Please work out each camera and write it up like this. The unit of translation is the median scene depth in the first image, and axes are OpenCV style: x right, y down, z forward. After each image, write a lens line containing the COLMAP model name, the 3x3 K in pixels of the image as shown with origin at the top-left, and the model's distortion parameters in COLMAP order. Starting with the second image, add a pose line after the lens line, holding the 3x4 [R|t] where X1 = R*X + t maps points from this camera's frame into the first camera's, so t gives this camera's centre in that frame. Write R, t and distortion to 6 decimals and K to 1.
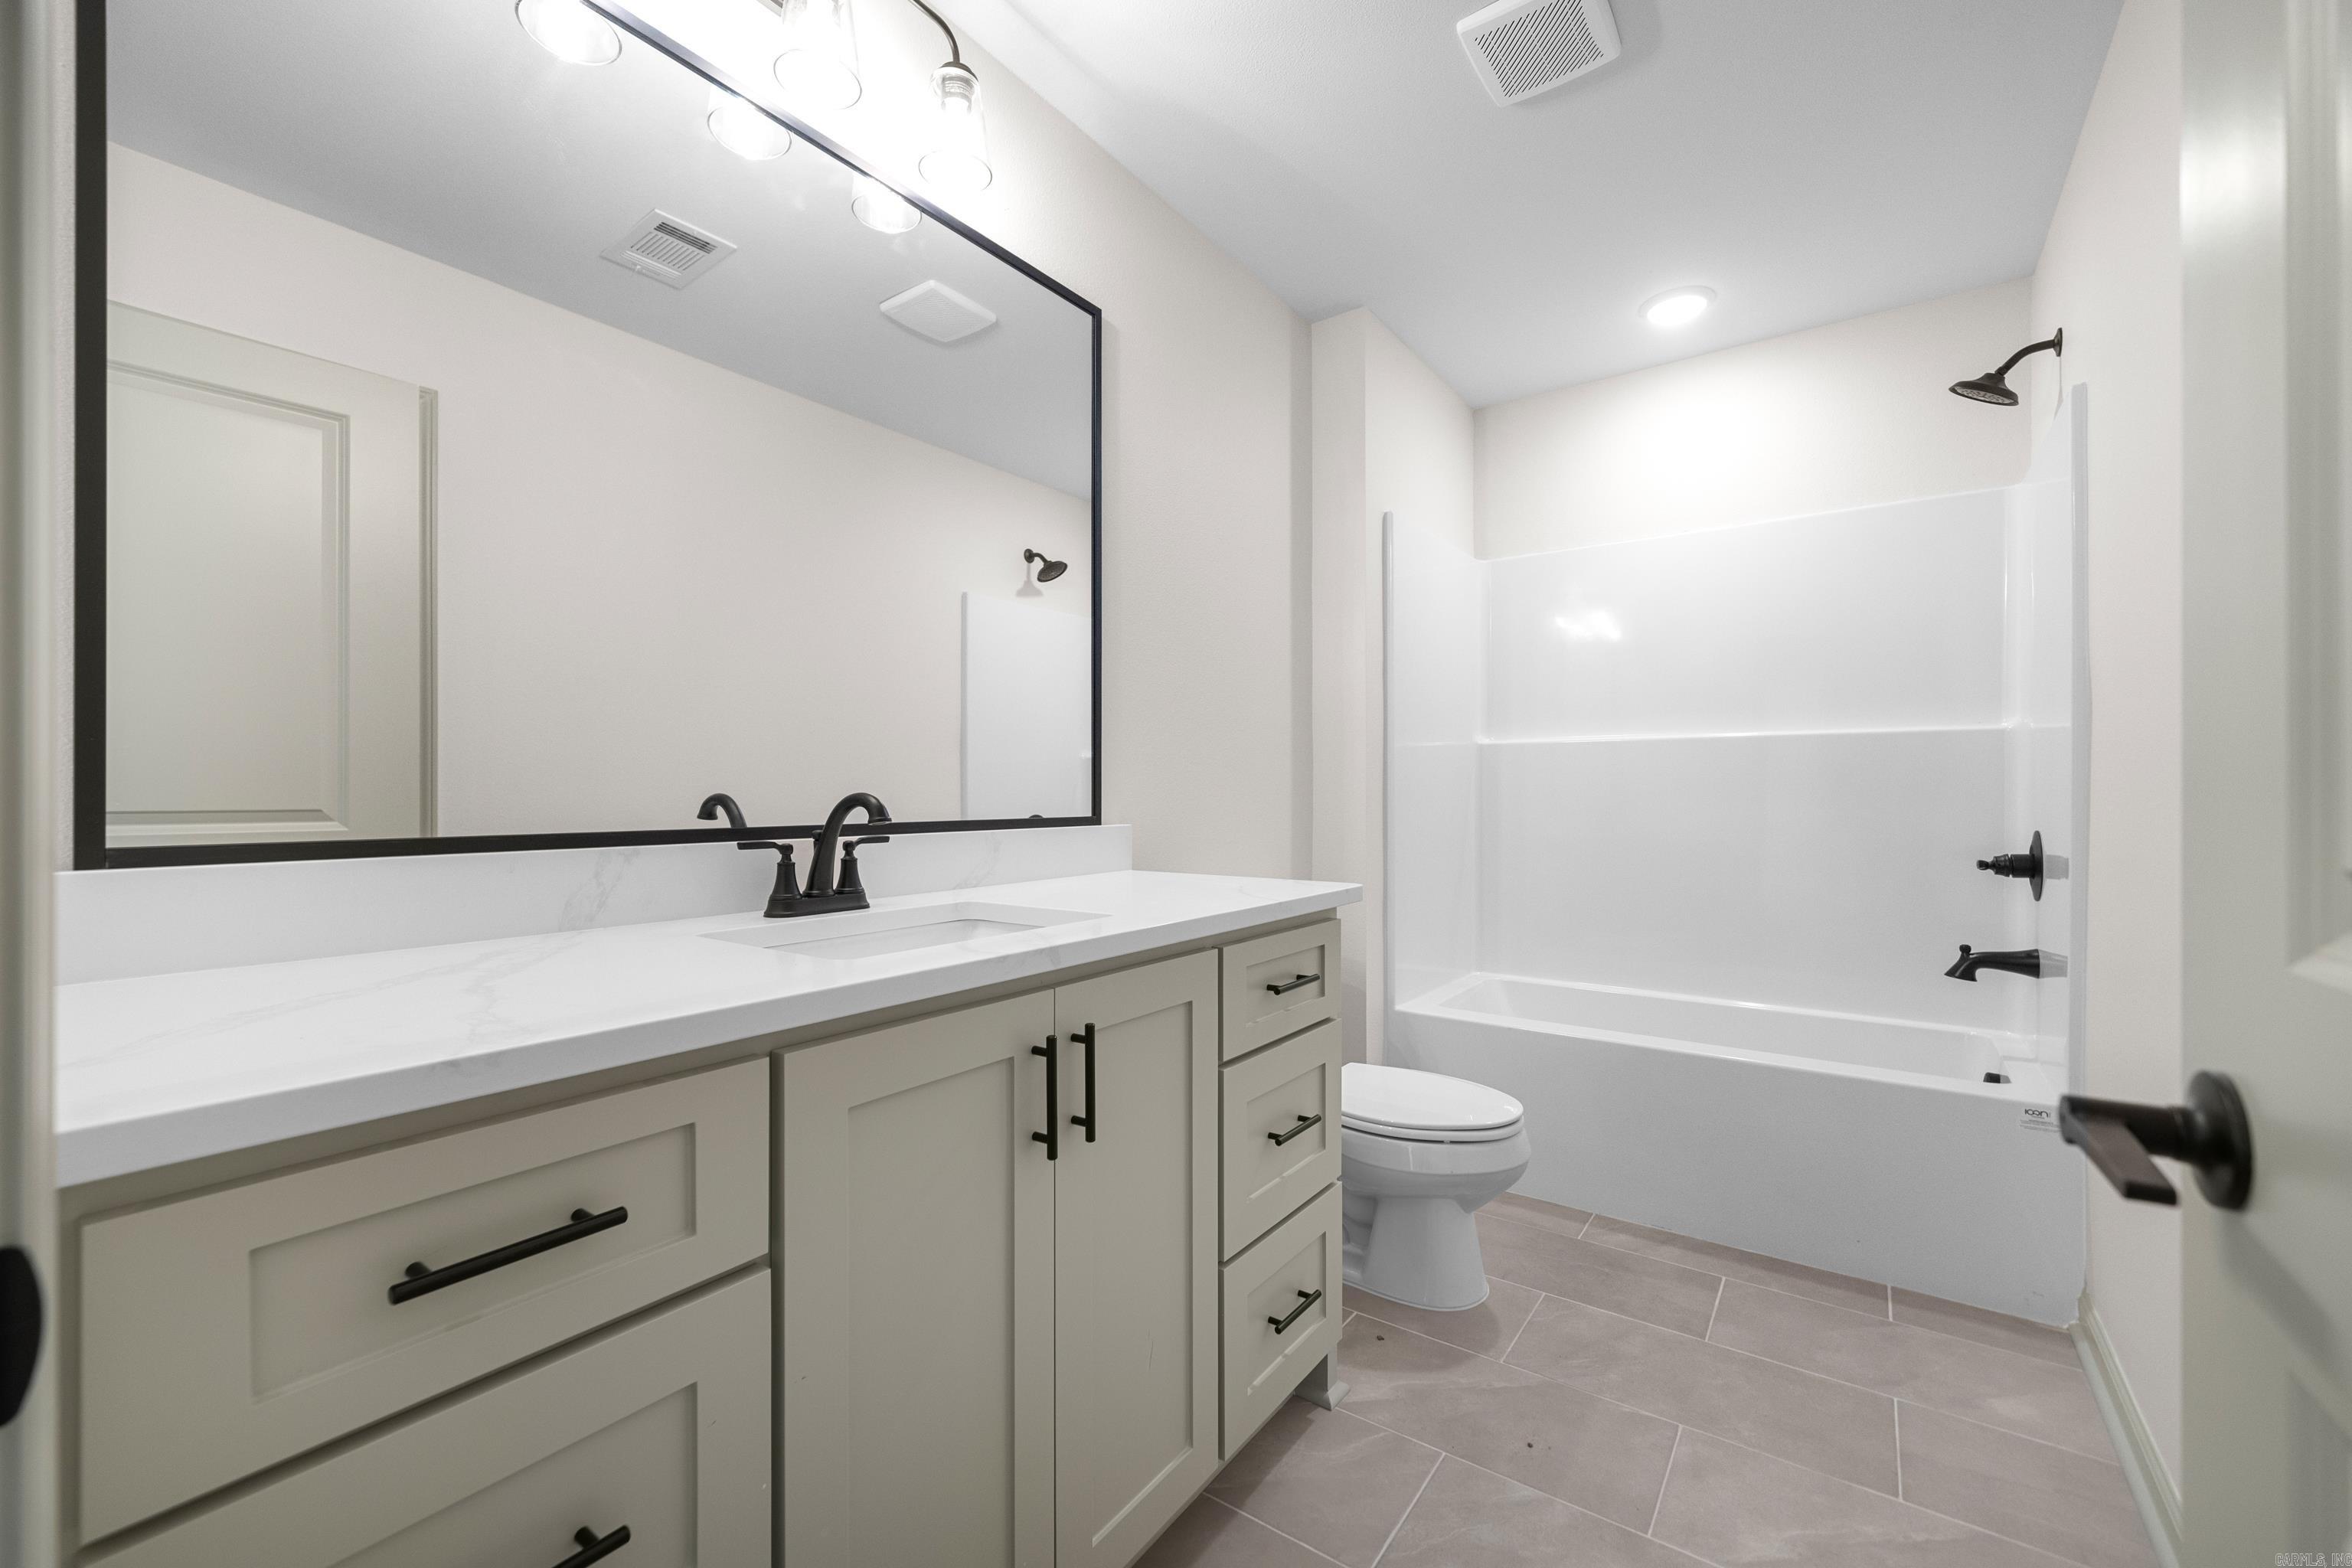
lens RADIAL K [[955.3, 0, 1182.0], [0, 955.3, 780.6], [0, 0, 1]] dist [-0.002320, 0.000054]
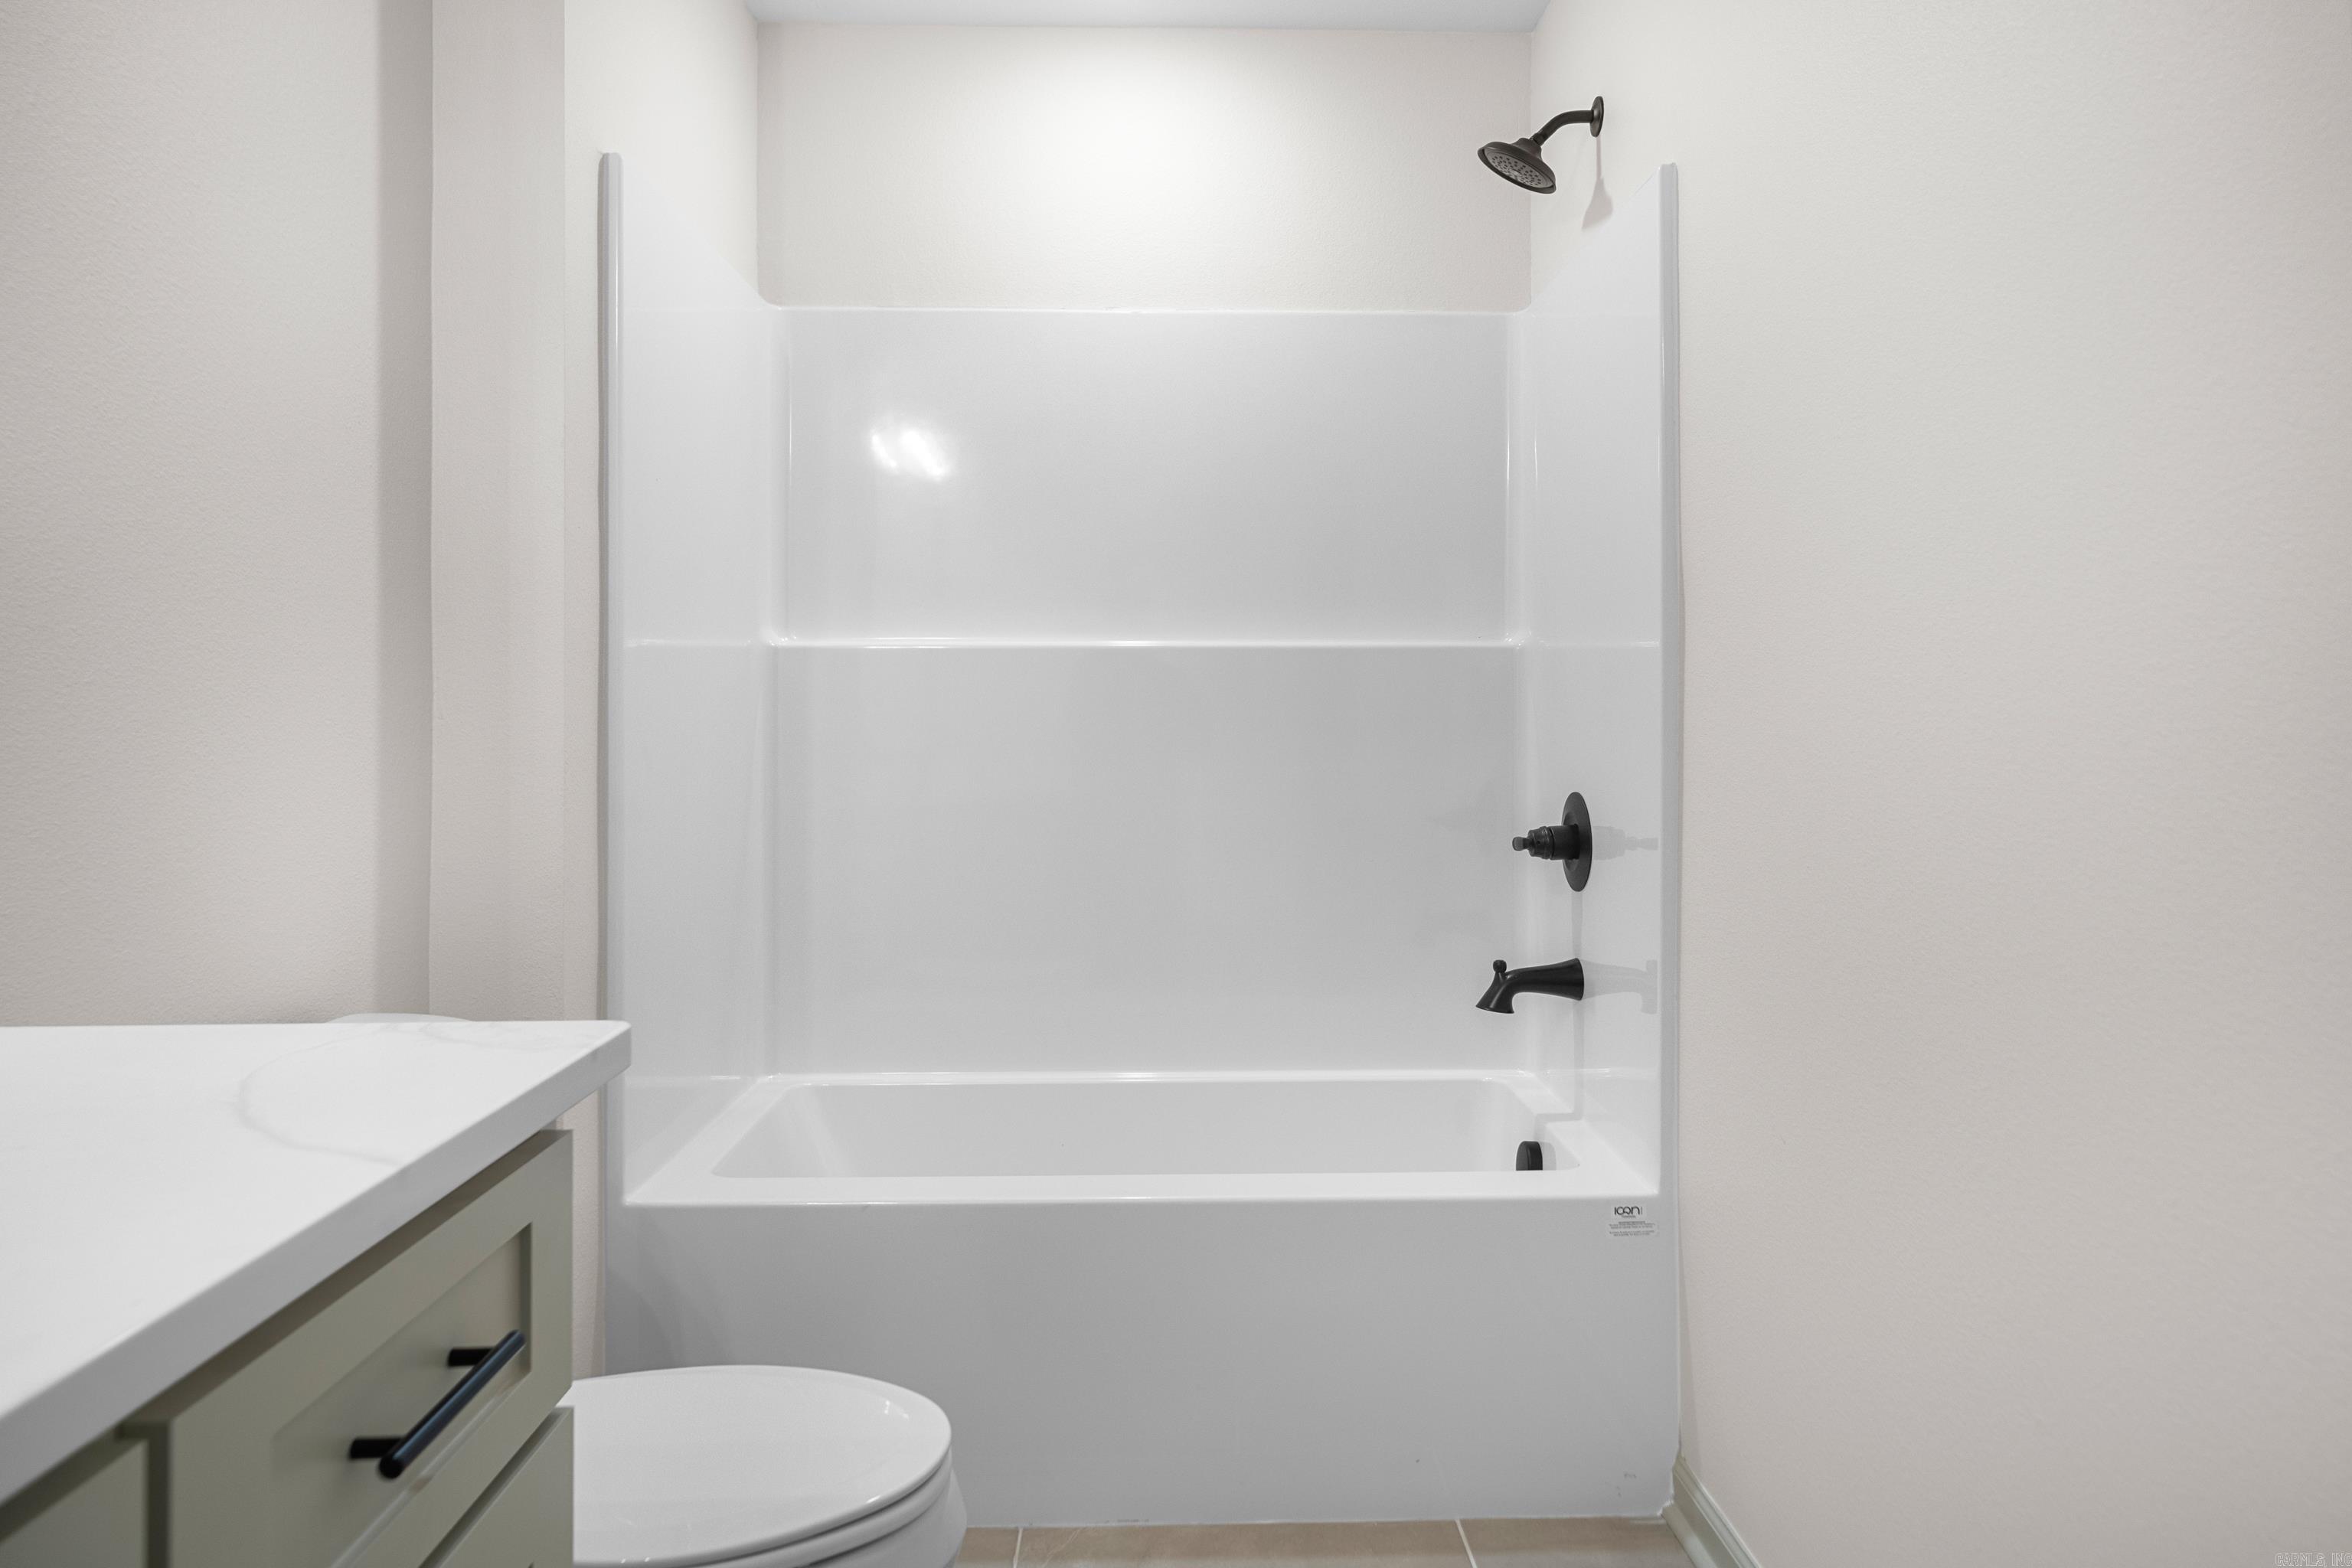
lens RADIAL K [[1420.3, 0, 1180.7], [0, 1420.3, 701.6], [0, 0, 1]] dist [0.000338, -0.000312]
pose [[0.795747, 0.004790, 0.605611, 0.017135], [-0.006766, 0.999977, 0.000980, -0.013651], [-0.605592, -0.004878, 0.795760, 0.323905]]
